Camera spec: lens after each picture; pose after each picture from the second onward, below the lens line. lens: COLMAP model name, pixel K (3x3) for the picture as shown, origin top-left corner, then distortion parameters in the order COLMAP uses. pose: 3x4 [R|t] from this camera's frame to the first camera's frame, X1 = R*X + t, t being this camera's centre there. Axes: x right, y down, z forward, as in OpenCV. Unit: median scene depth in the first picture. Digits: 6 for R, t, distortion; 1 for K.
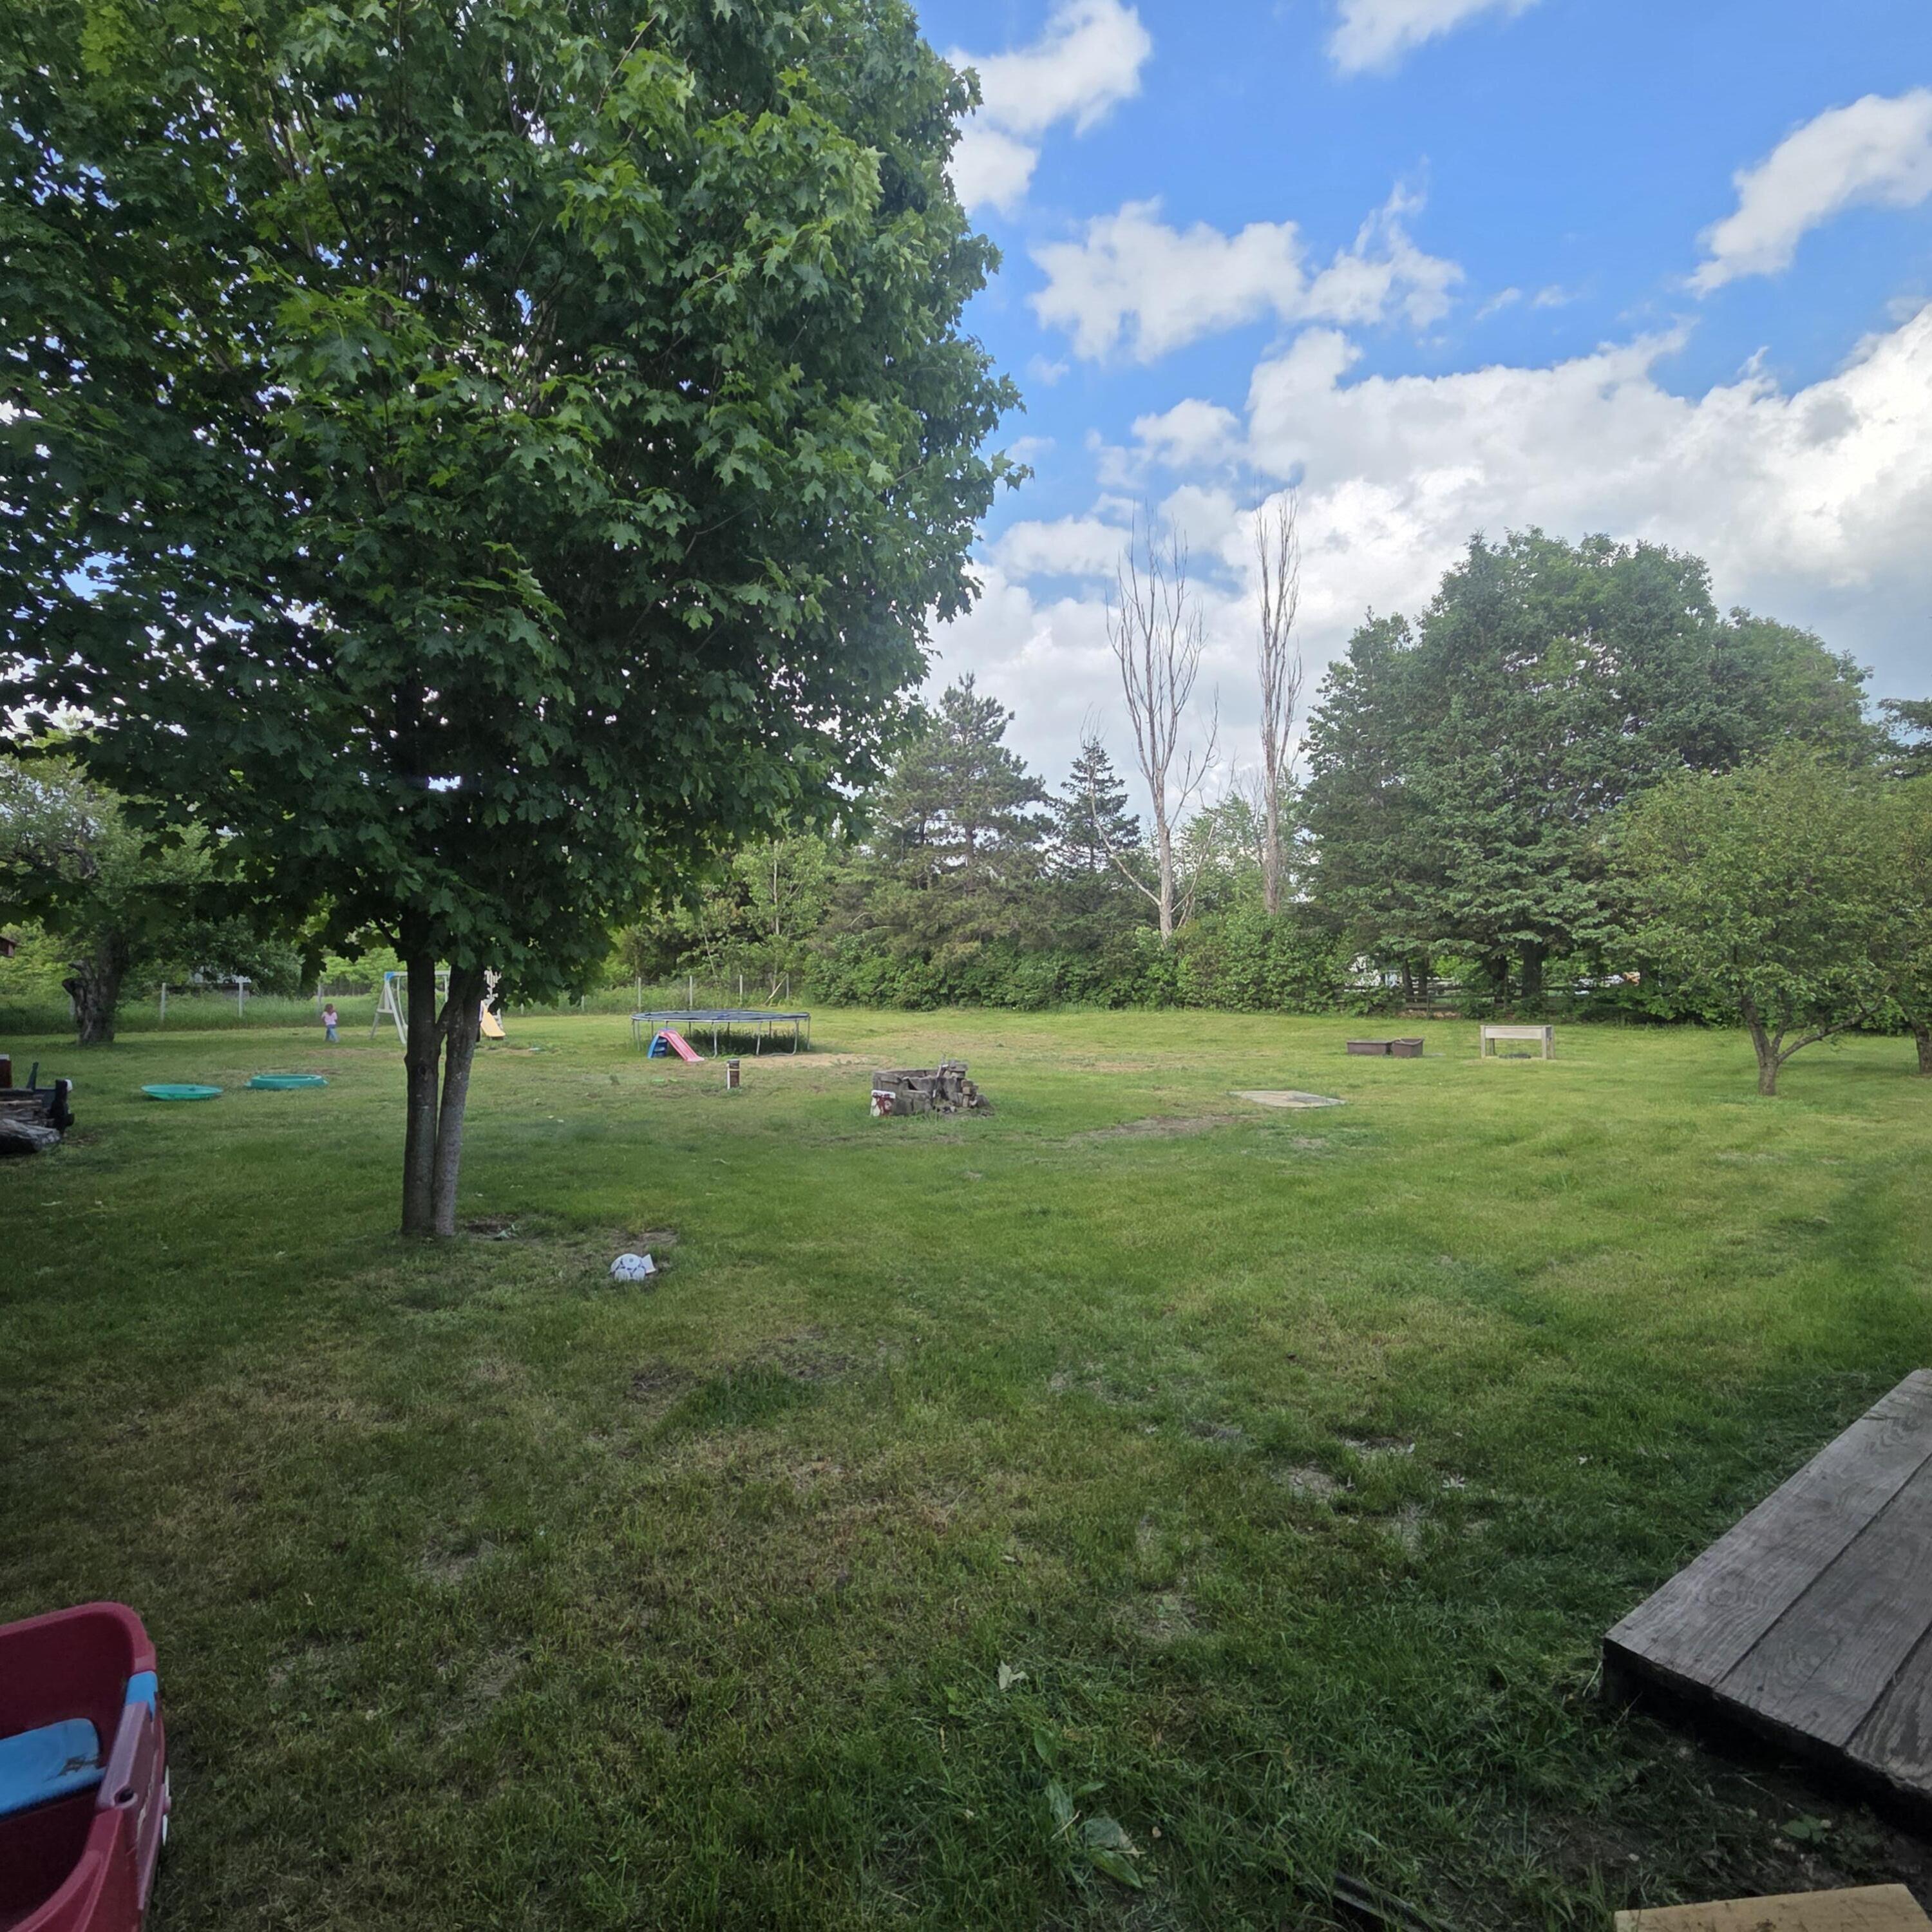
lens RADIAL K [[1087.7, 0, 934.8], [0, 1087.7, 965.4], [0, 0, 1]] dist [0.000710, 0.001535]
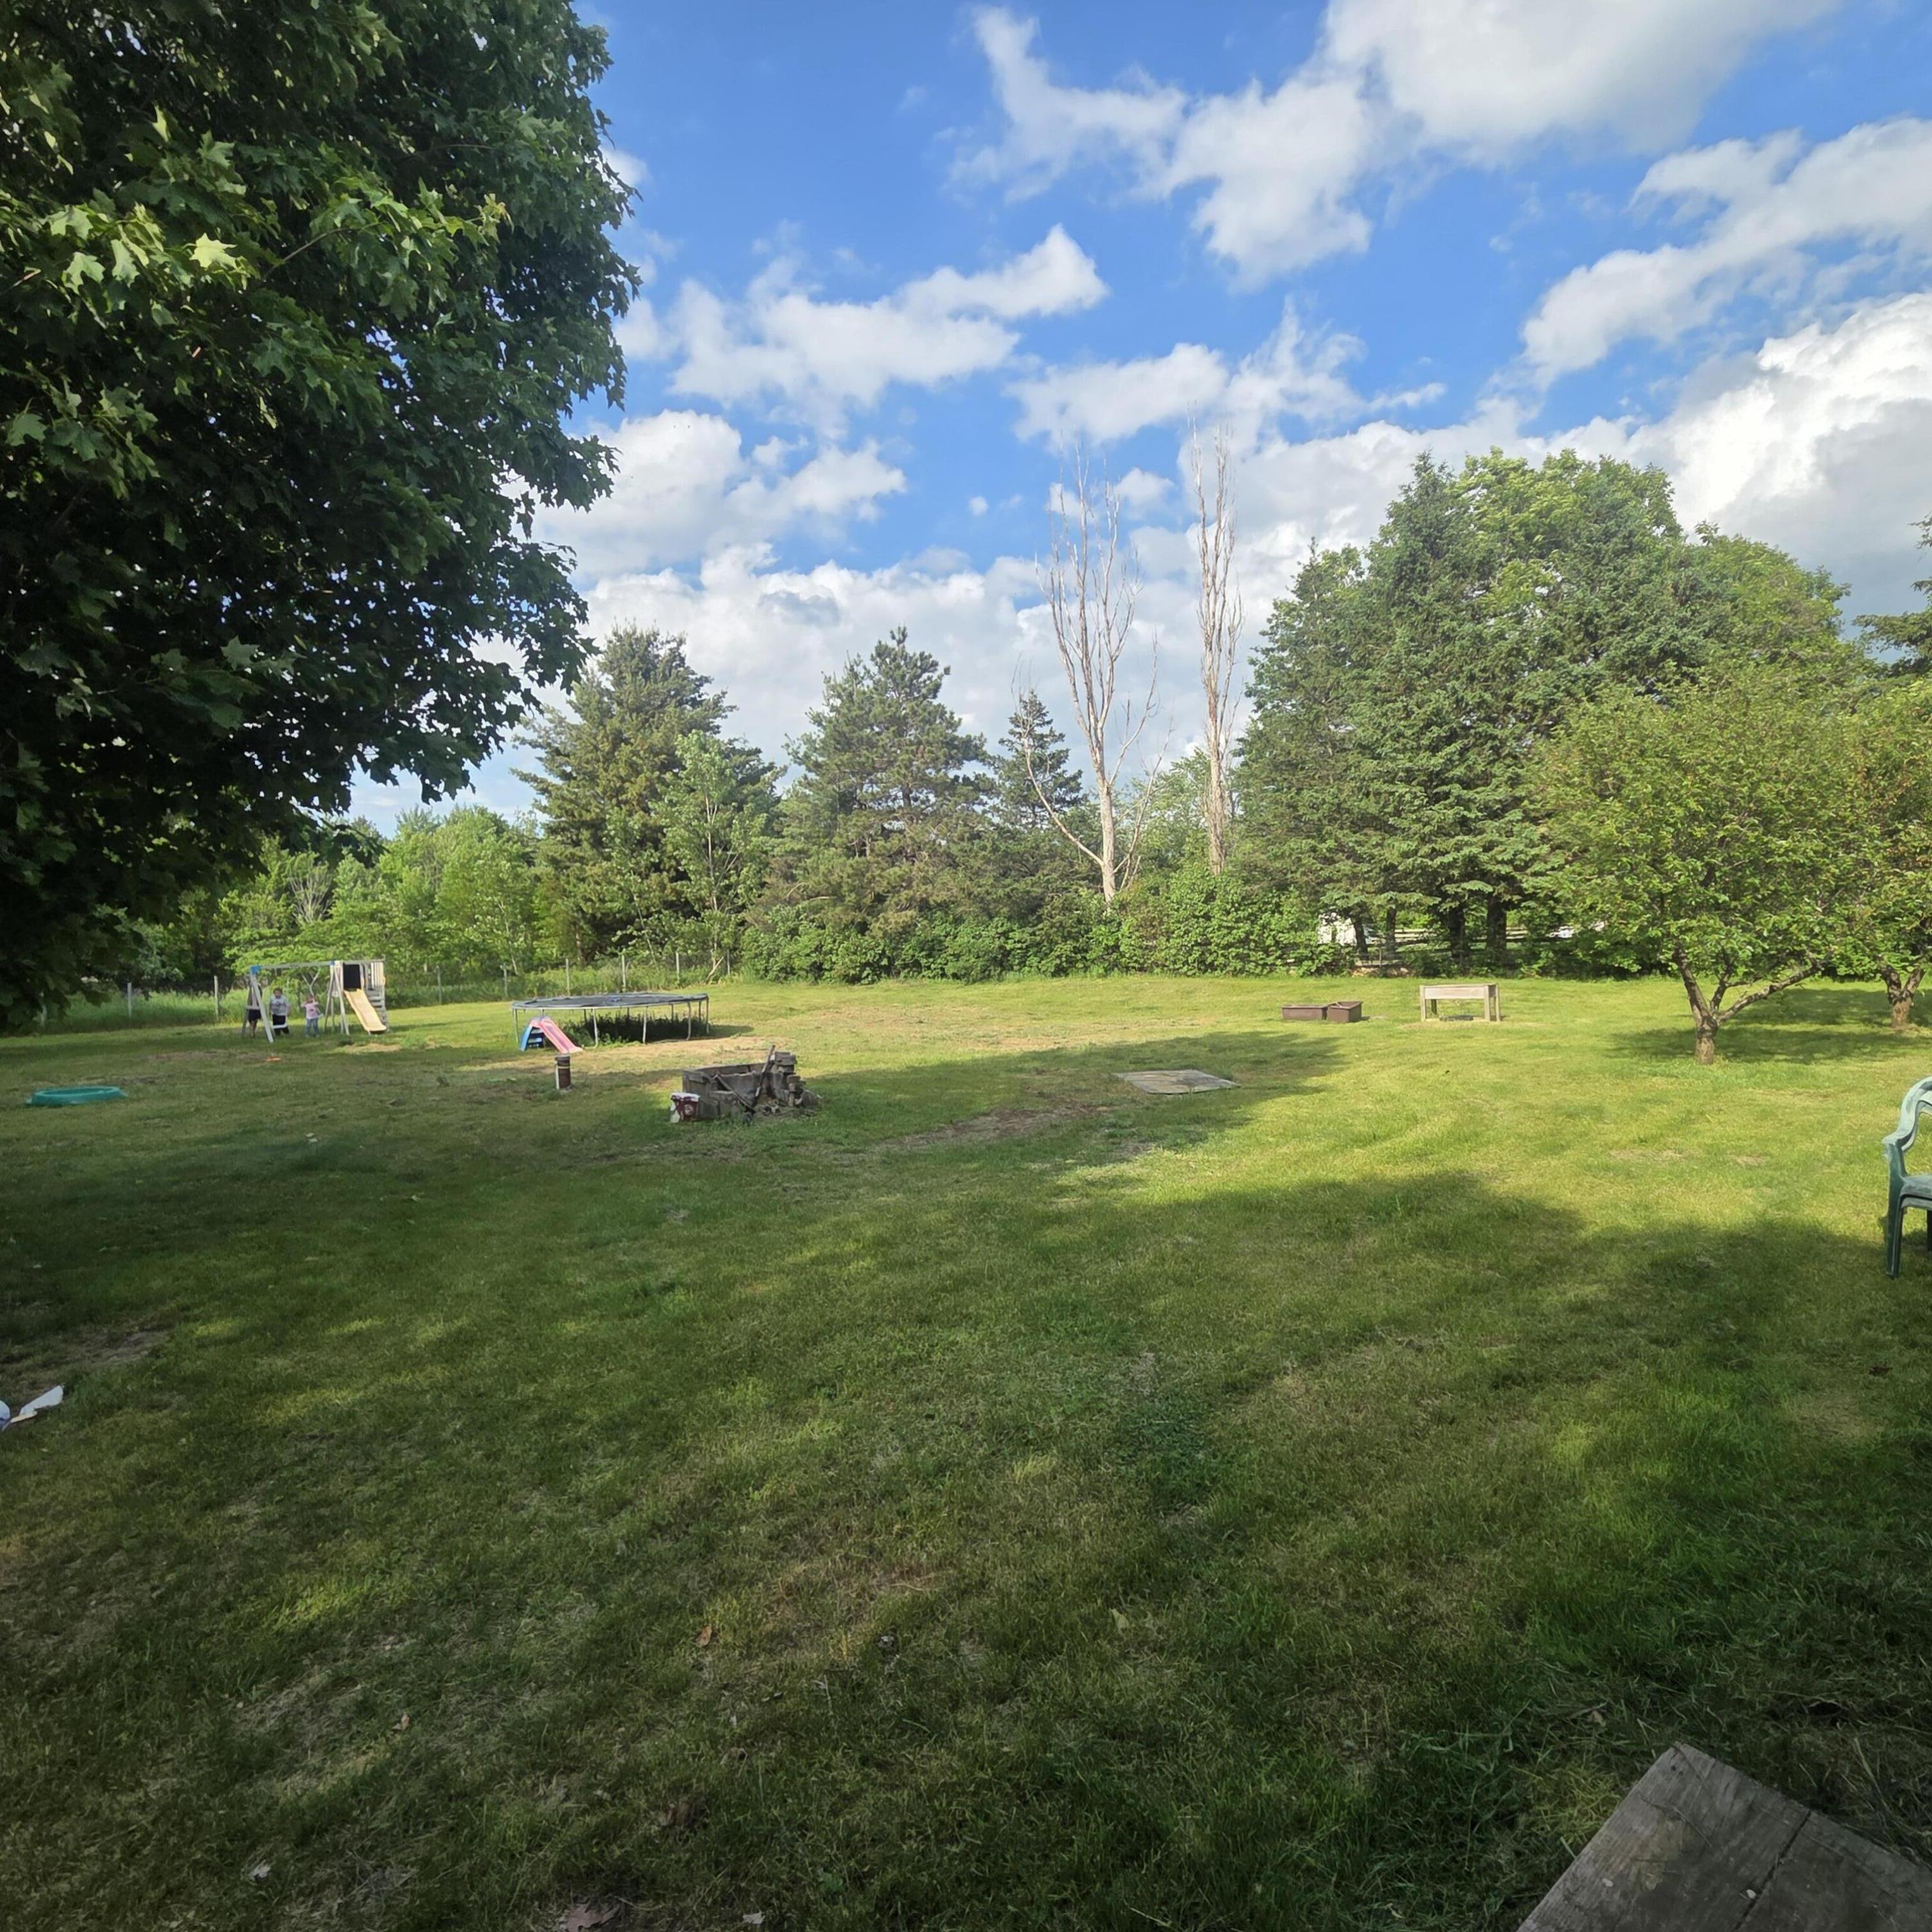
lens RADIAL K [[1055.8, 0, 964.7], [0, 1055.8, 958.7], [0, 0, 1]] dist [0.001877, -0.000837]
pose [[0.999439, -0.033199, -0.004434, 0.099890], [0.033310, 0.999053, 0.027999, -0.004290], [0.003500, -0.028131, 0.999598, 0.087603]]
